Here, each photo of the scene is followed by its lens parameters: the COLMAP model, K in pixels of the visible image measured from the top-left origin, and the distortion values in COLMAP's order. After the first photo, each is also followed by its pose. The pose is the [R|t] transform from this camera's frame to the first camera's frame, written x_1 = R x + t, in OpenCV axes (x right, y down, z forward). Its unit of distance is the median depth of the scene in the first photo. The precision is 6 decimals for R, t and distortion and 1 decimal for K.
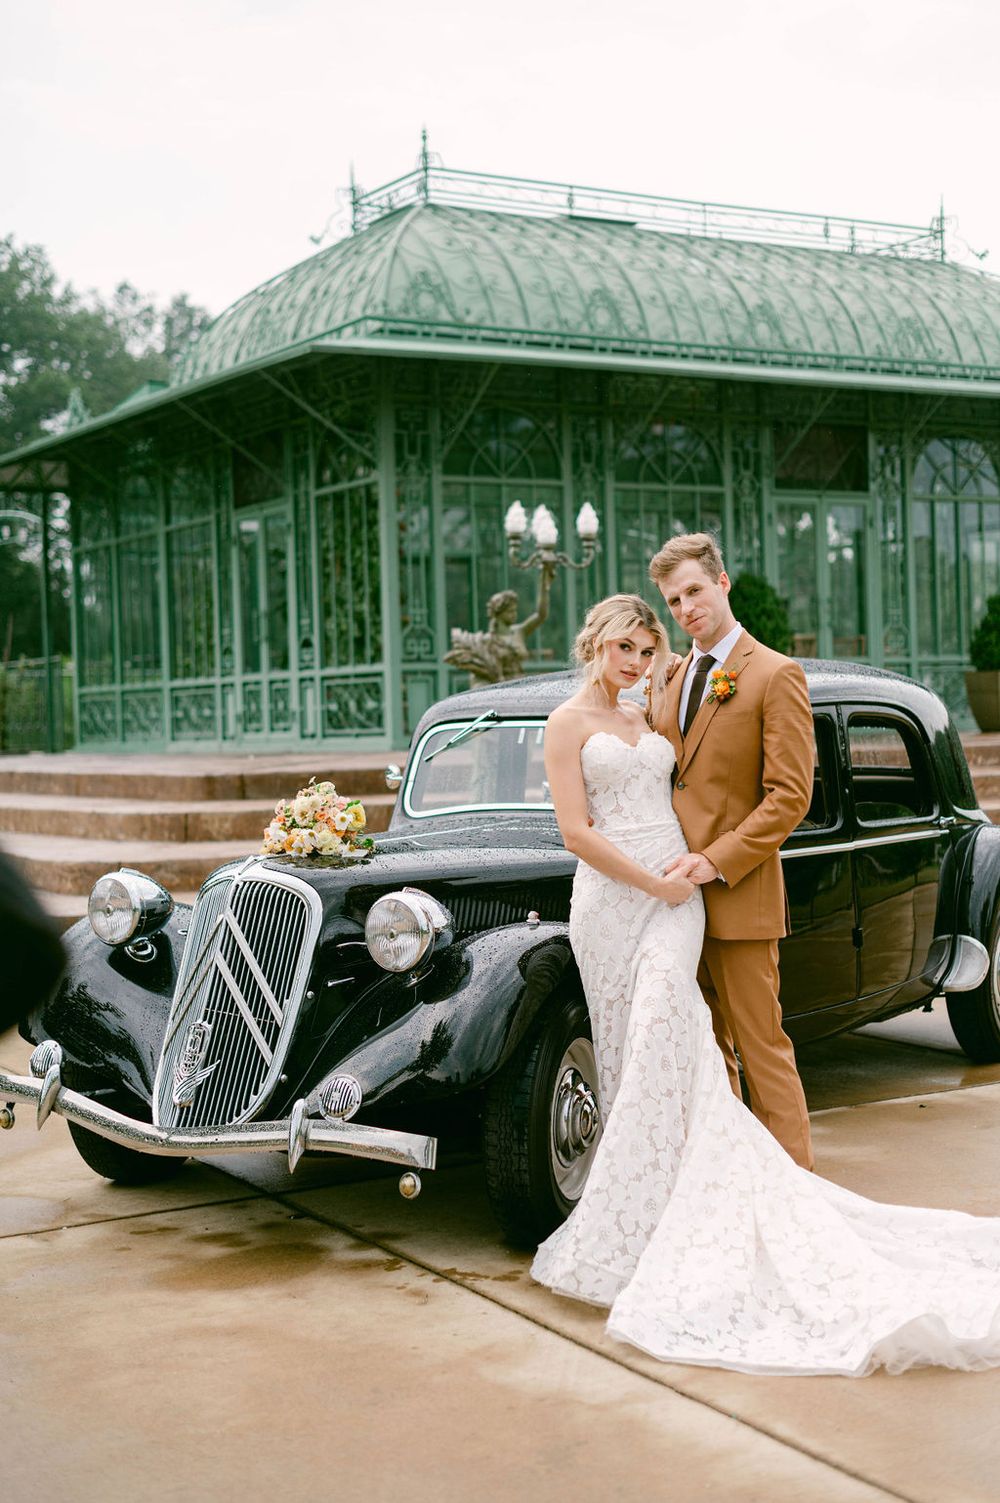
lens RADIAL K [[2100.0, 0, 537.6], [0, 2100.0, 777.4], [0, 0, 1]] dist [0.022382, 0.036158]
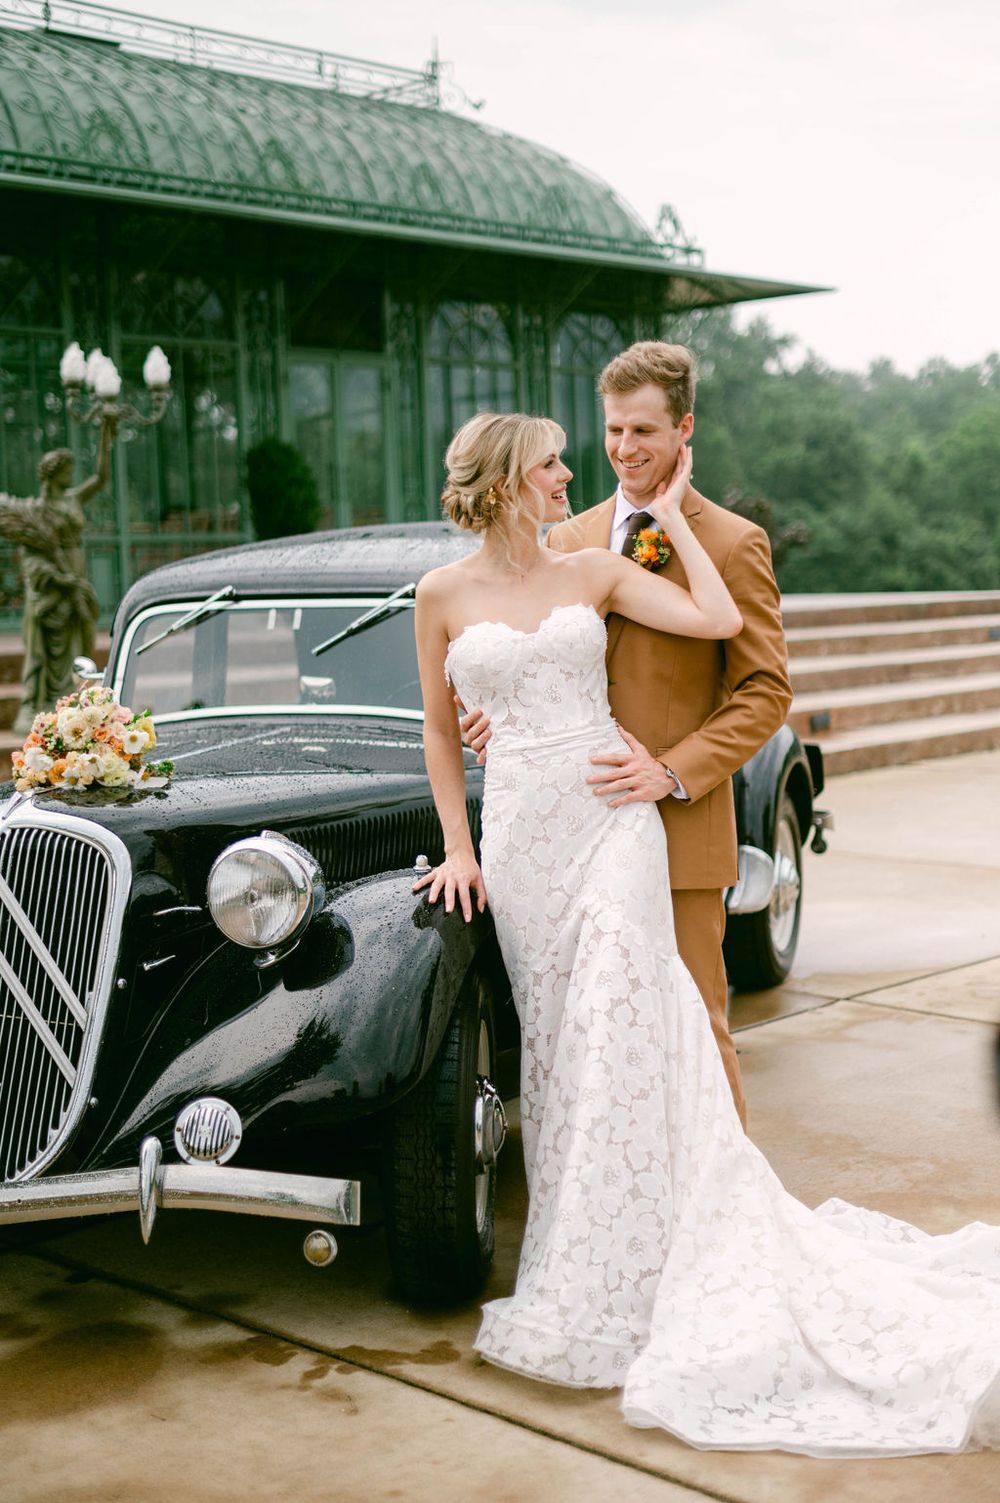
lens RADIAL K [[2123.5, 0, 500.0], [0, 2123.5, 751.5], [0, 0, 1]] dist [0.016606, 0.019747]
pose [[0.962940, -0.027235, 0.268337, -0.078718], [0.015434, 0.998823, 0.045989, -0.003300], [-0.269274, -0.040143, 0.962227, 0.119004]]
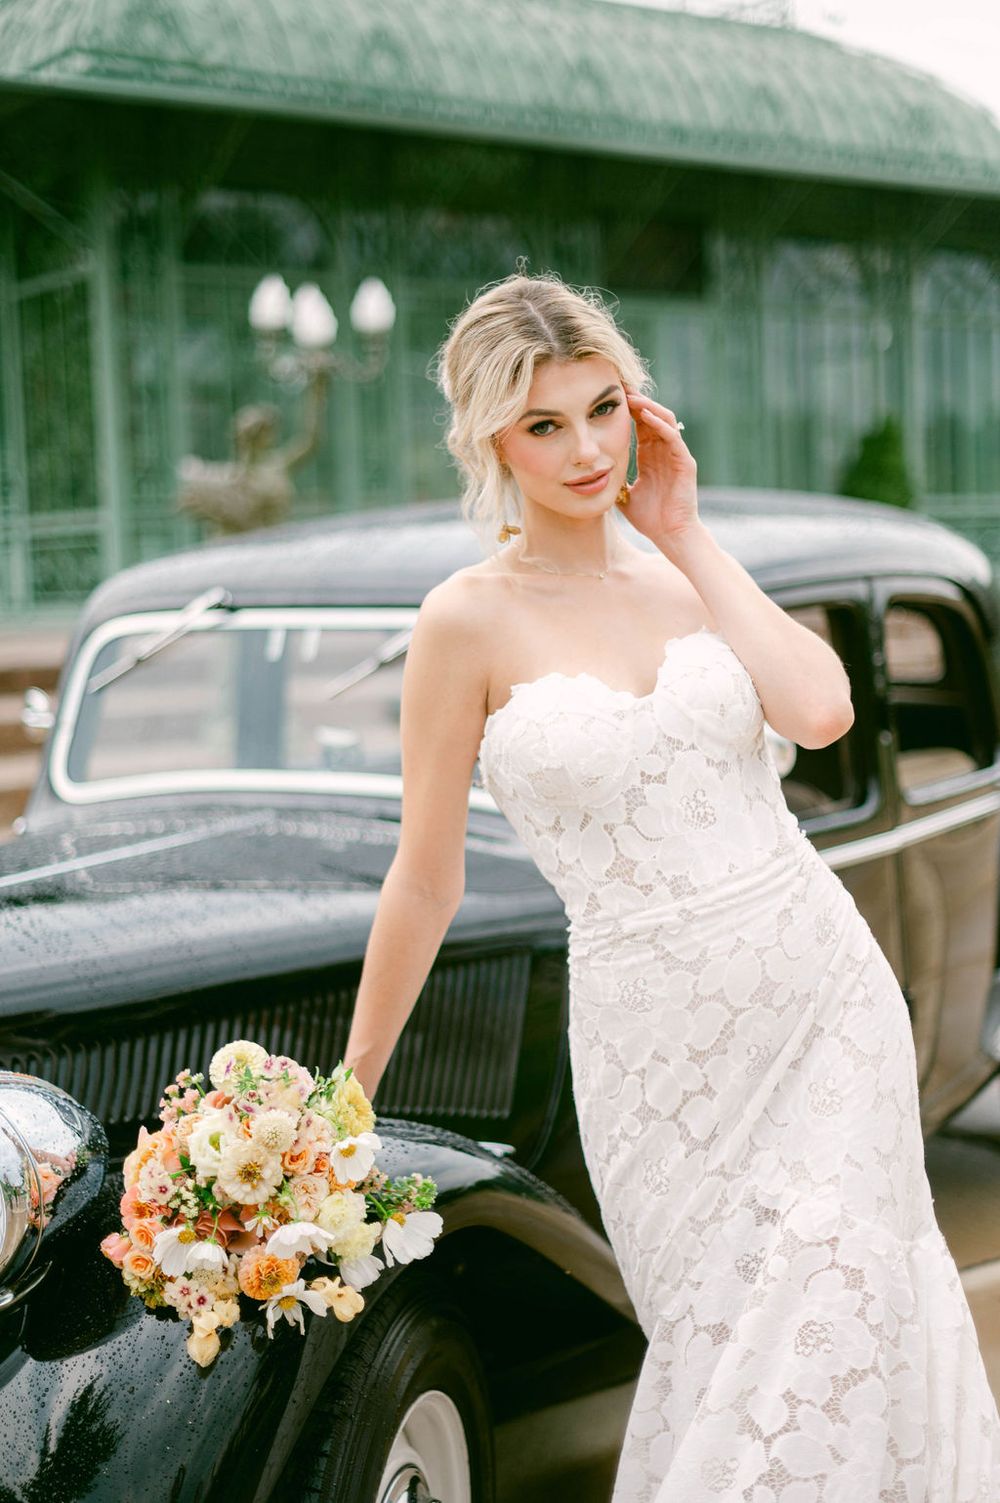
lens RADIAL K [[2123.5, 0, 500.0], [0, 2123.5, 751.5], [0, 0, 1]] dist [0.016606, 0.019747]
pose [[0.995596, -0.007621, 0.093439, -0.002613], [0.002693, 0.998604, 0.052749, -0.012030], [-0.093710, -0.052265, 0.994227, 0.297553]]
